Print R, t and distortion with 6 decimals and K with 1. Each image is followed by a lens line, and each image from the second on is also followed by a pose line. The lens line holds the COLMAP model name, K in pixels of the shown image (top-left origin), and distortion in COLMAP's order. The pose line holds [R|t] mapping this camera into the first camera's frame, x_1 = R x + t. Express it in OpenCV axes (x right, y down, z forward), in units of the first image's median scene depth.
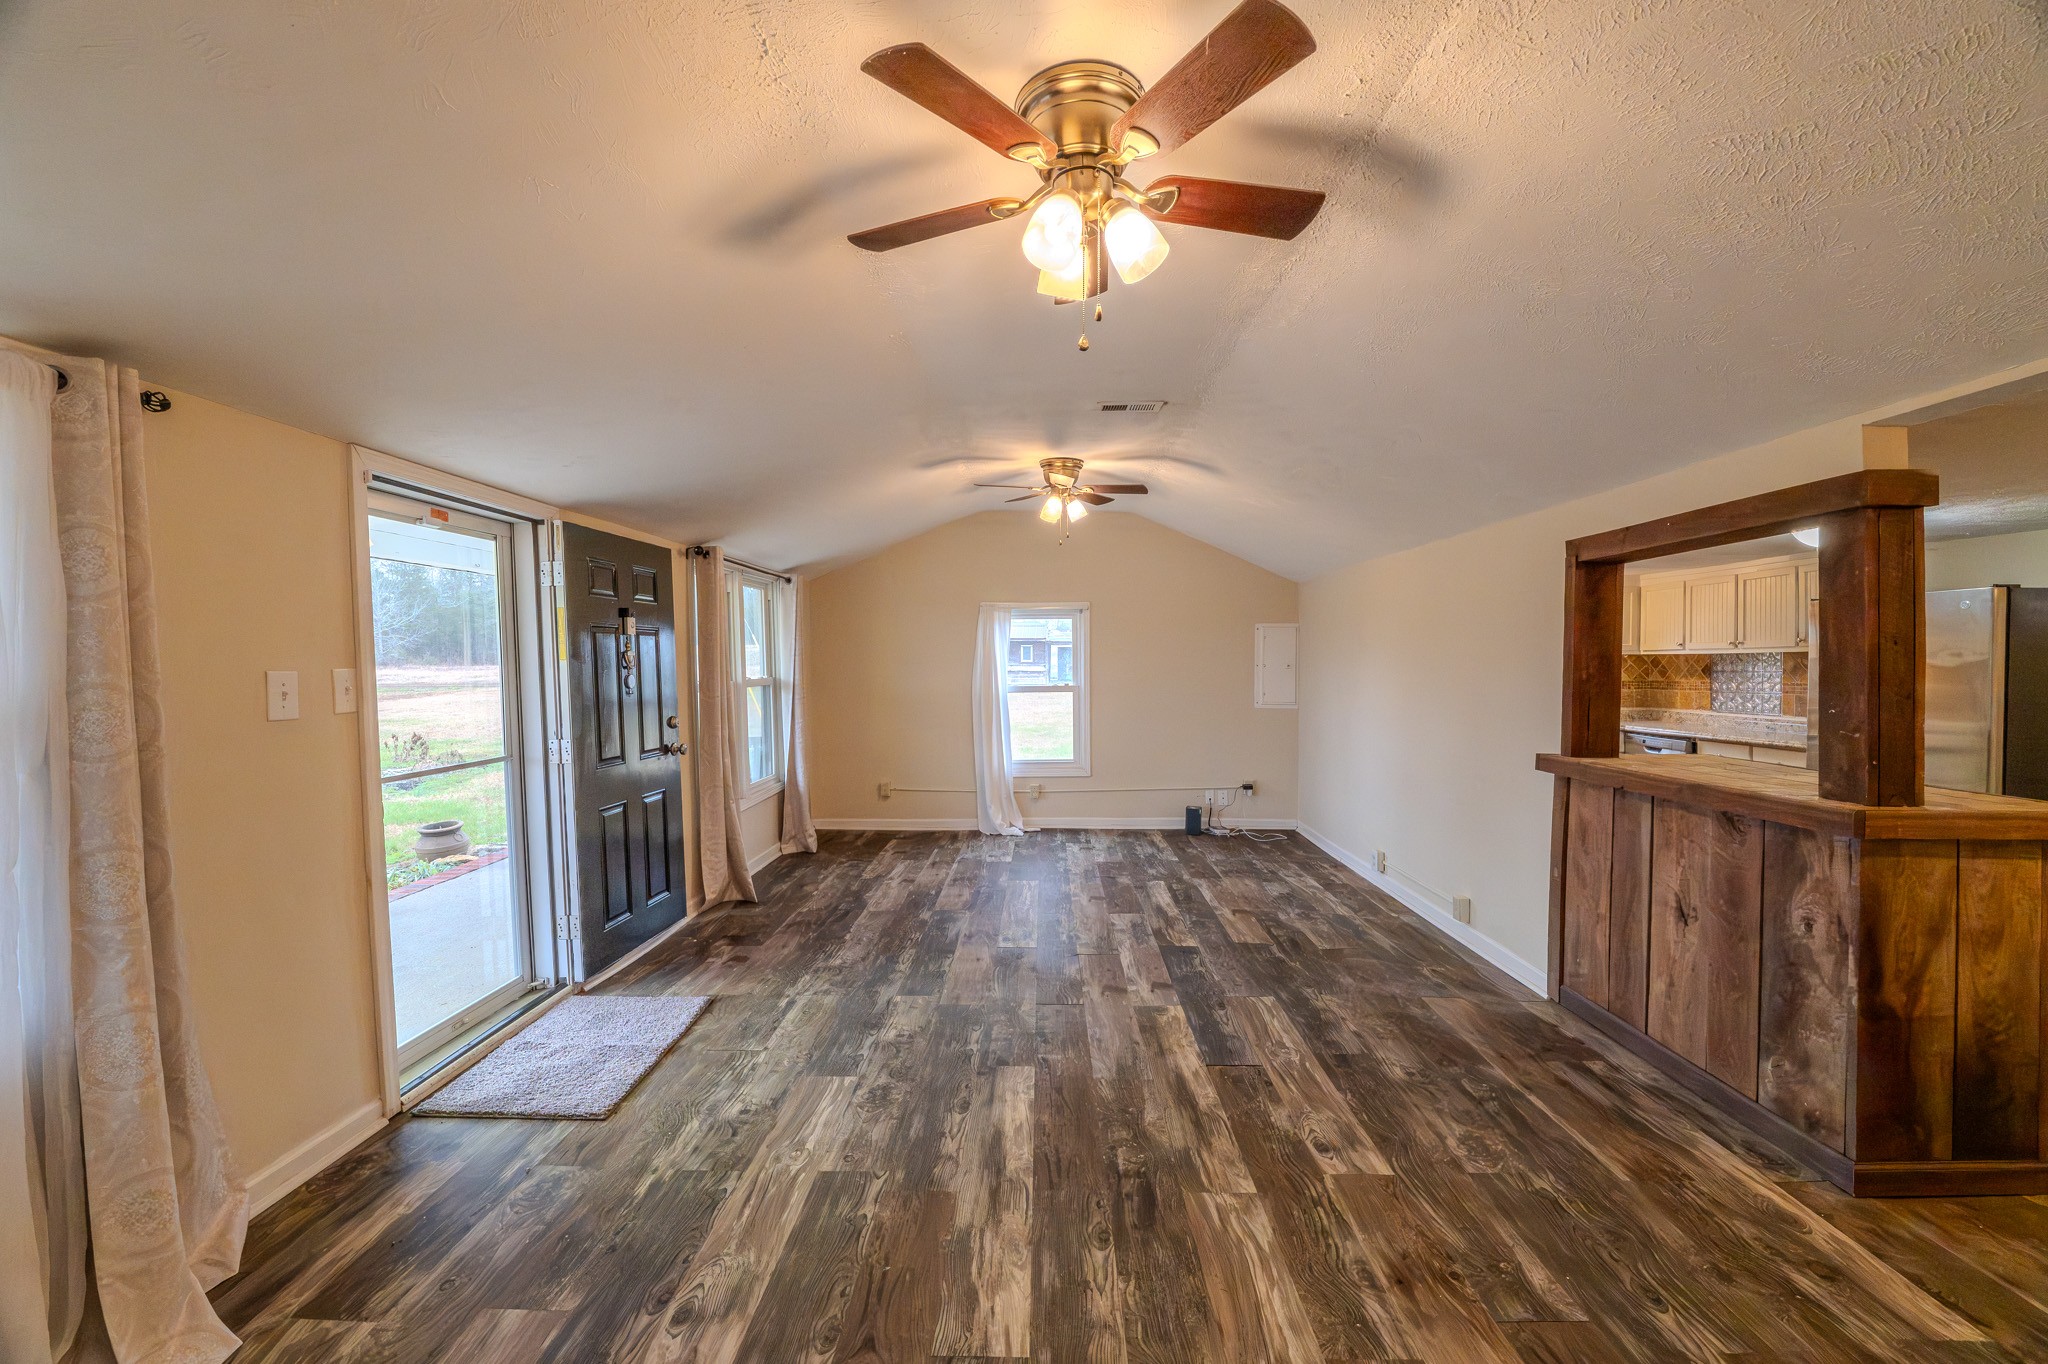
lens RADIAL K [[825.6, 0, 1024.0], [0, 825.6, 682.0], [0, 0, 1]] dist [-0.012066, 0.000828]
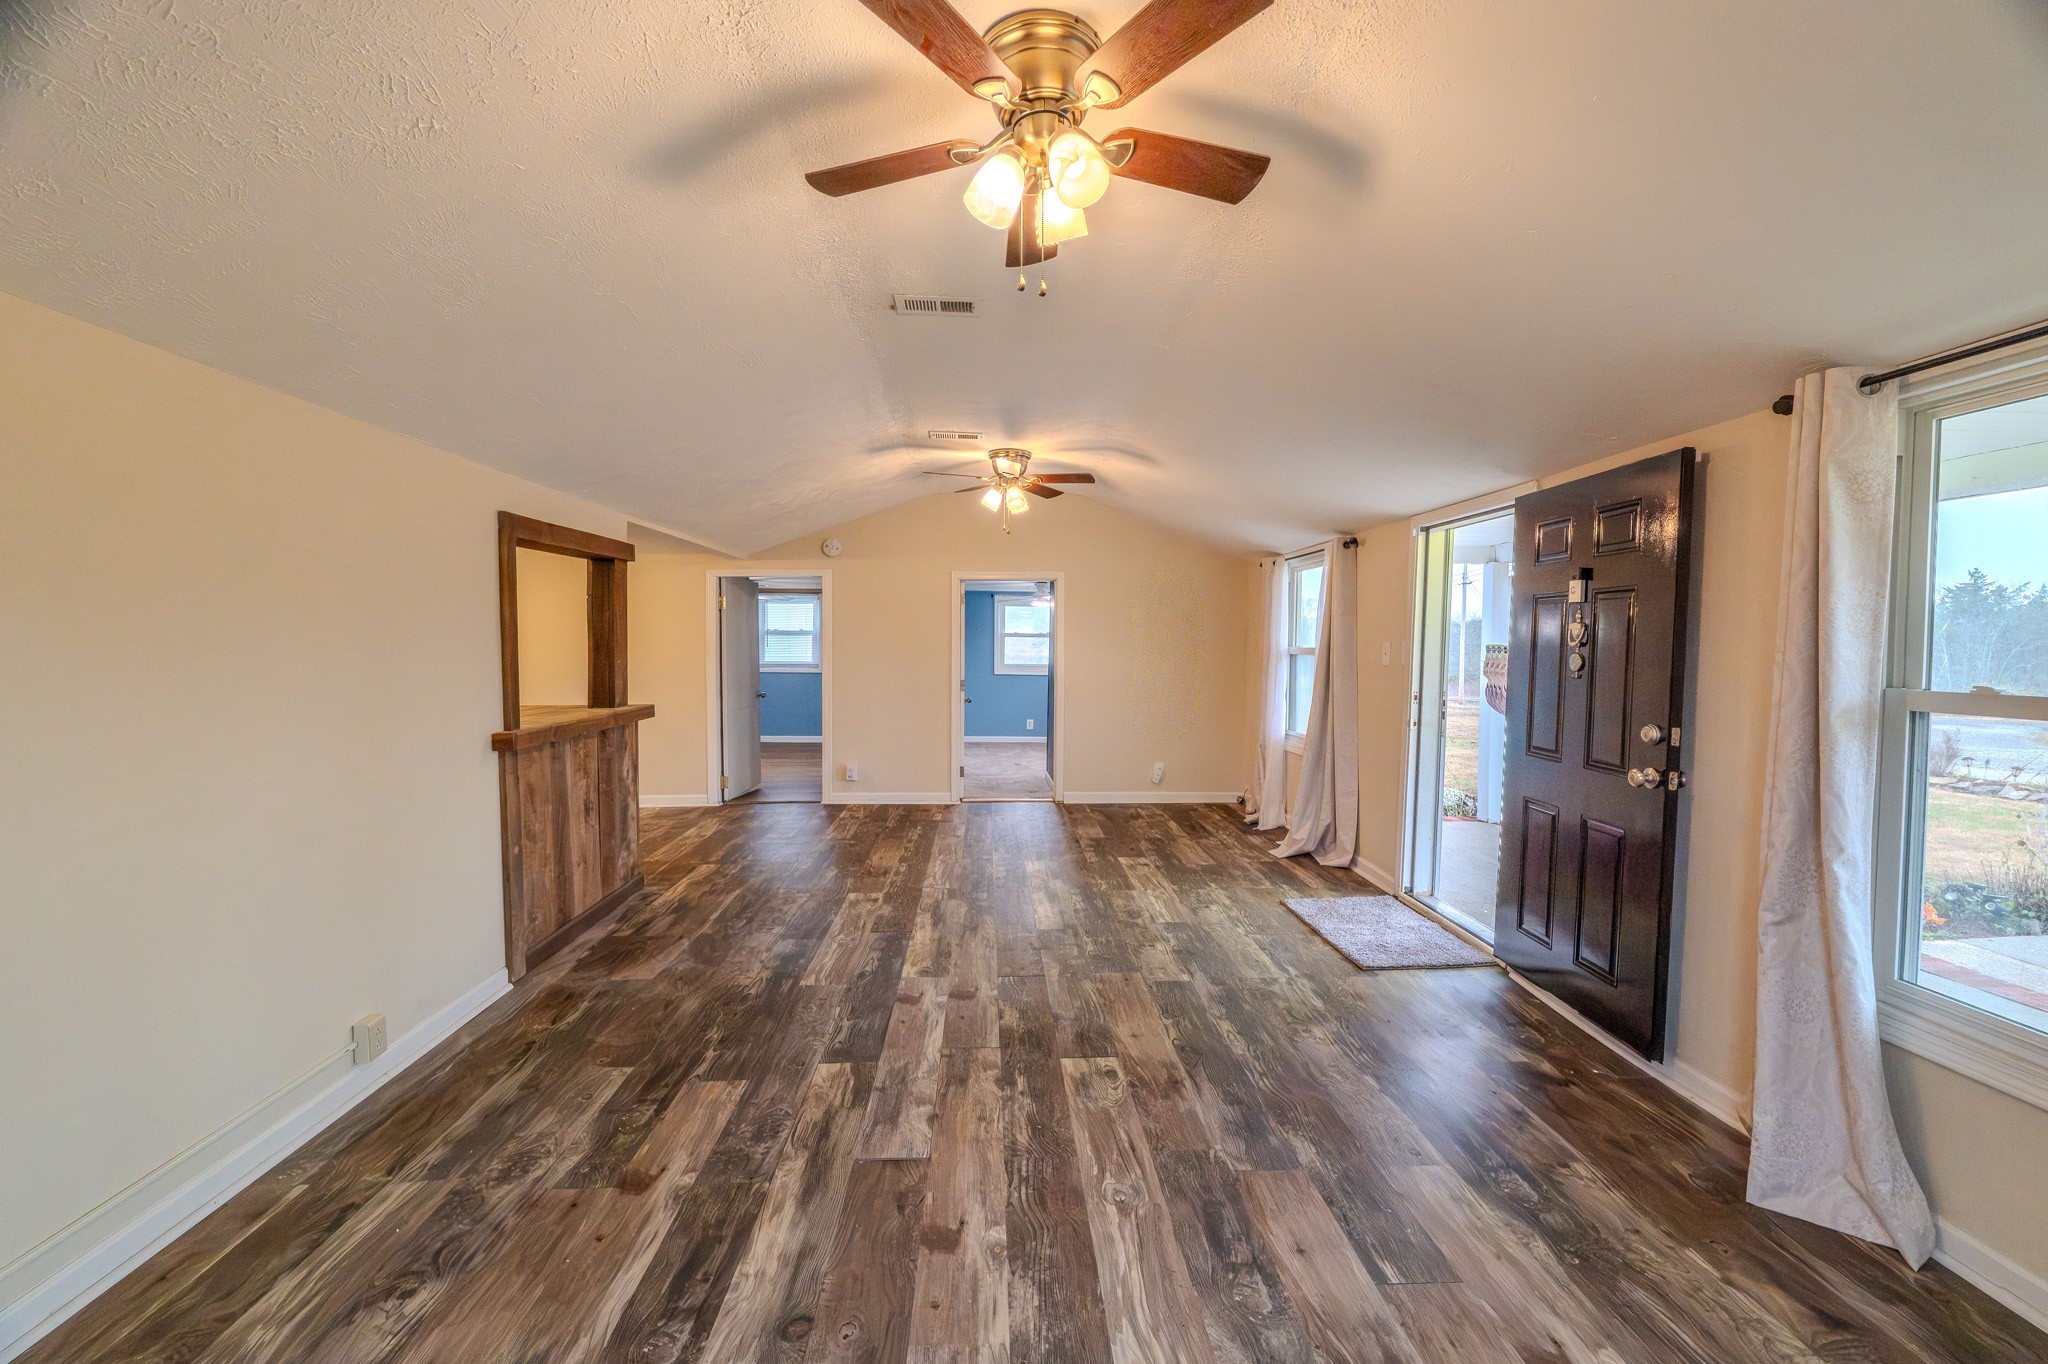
lens RADIAL K [[825.6, 0, 1024.0], [0, 825.6, 682.0], [0, 0, 1]] dist [-0.012066, 0.000828]
pose [[-0.997606, 0.001420, -0.069145, 0.125653], [-0.003806, 0.997148, 0.075381, -0.049094], [0.069055, 0.075464, -0.994755, 2.265454]]
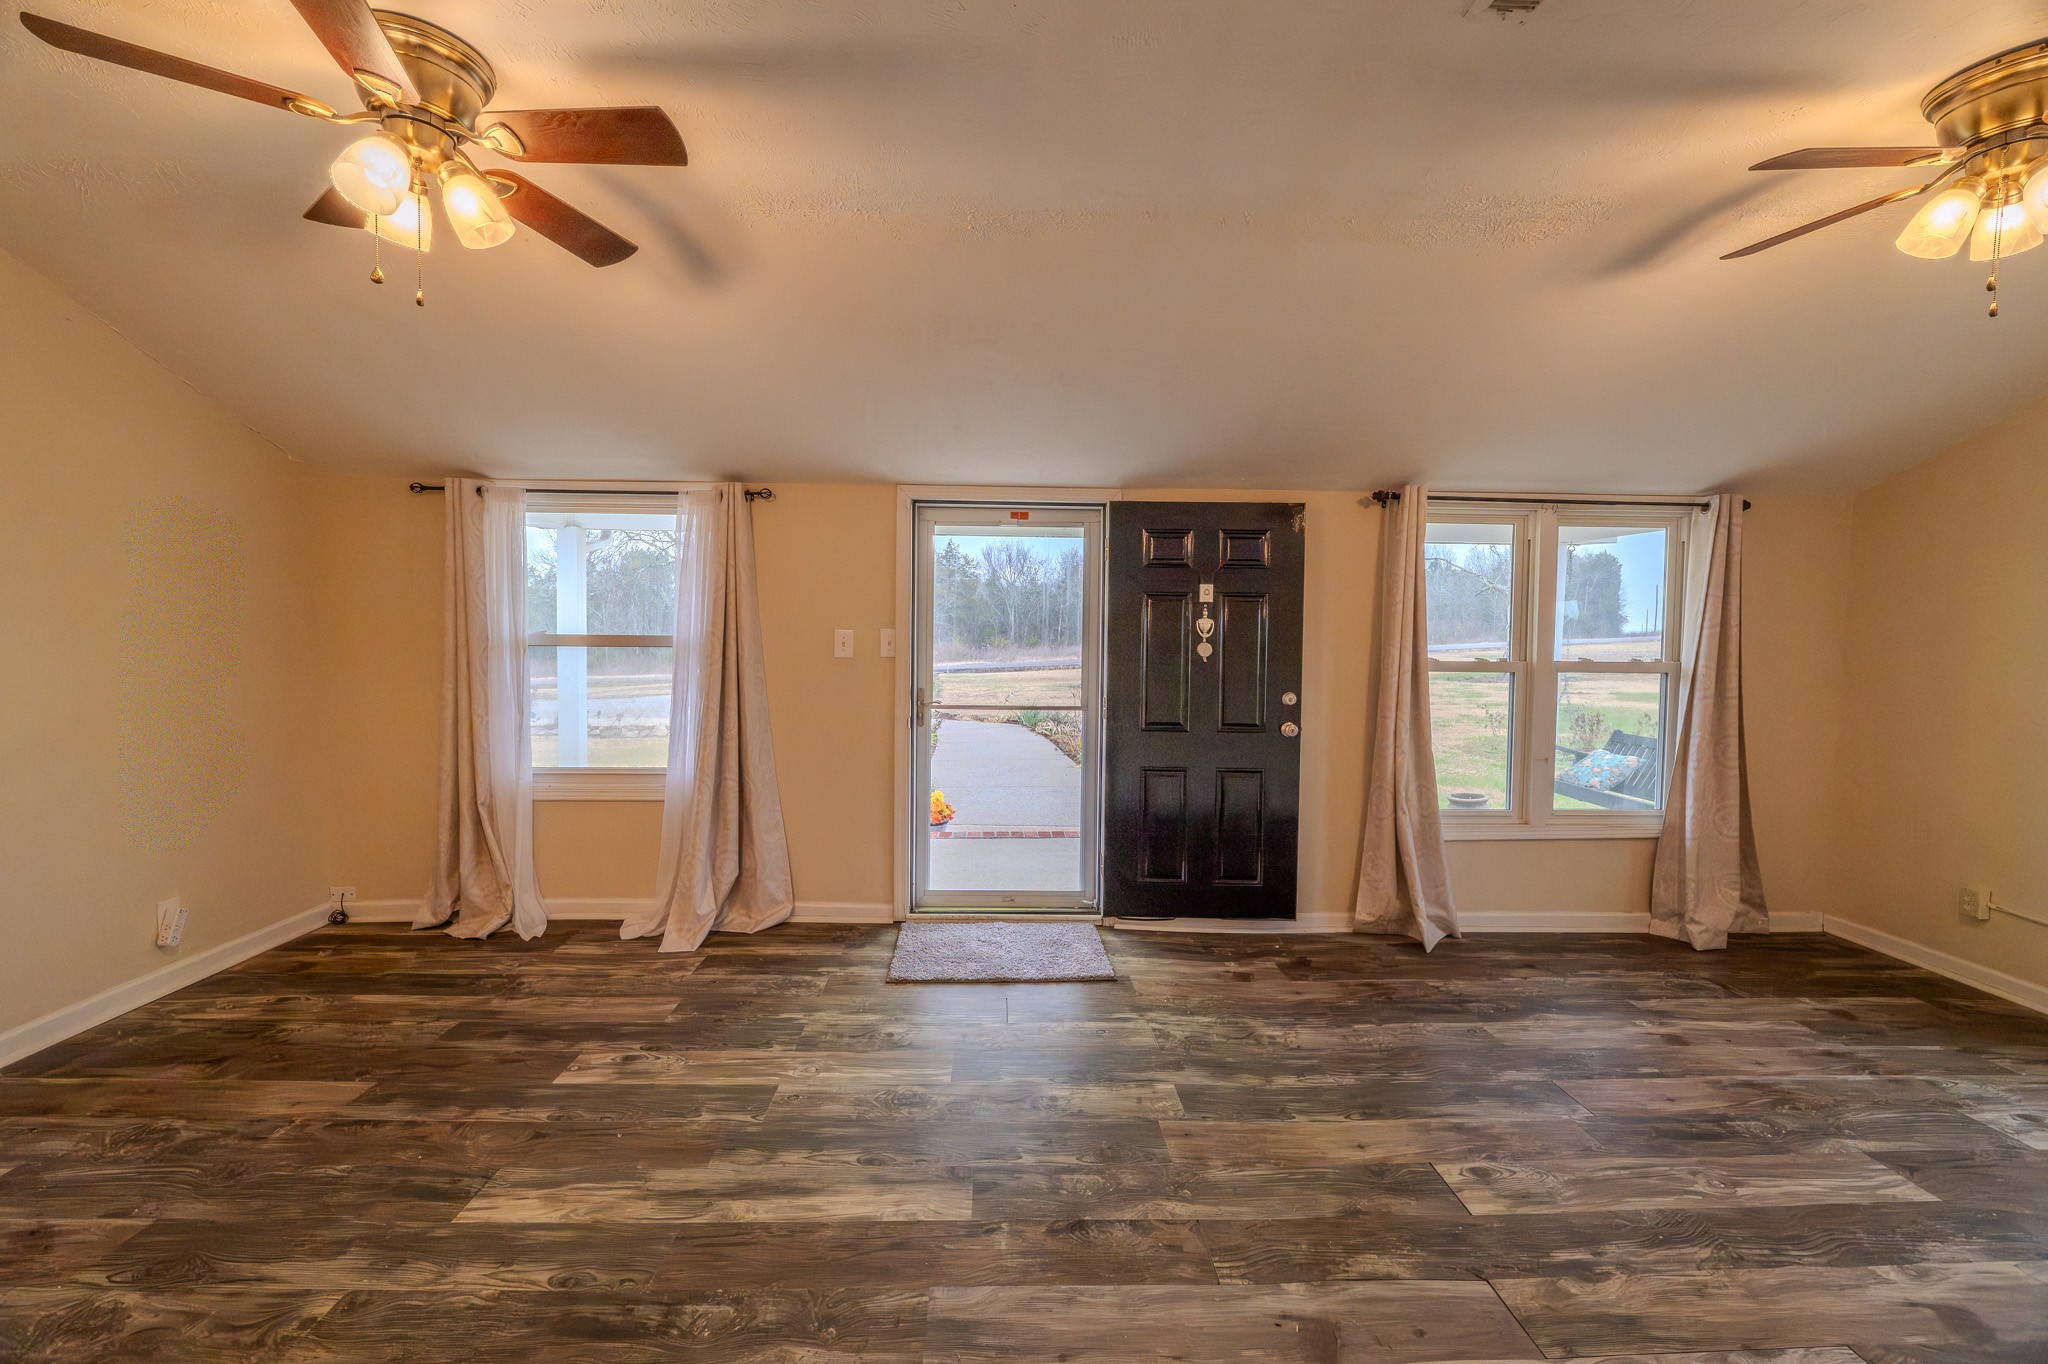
lens RADIAL K [[825.6, 0, 1024.0], [0, 825.6, 682.0], [0, 0, 1]] dist [-0.012066, 0.000828]
pose [[0.058956, 0.065398, -0.996116, 0.640756], [-0.039994, 0.997205, 0.063102, -0.020547], [0.997459, 0.036119, 0.061407, 0.952460]]
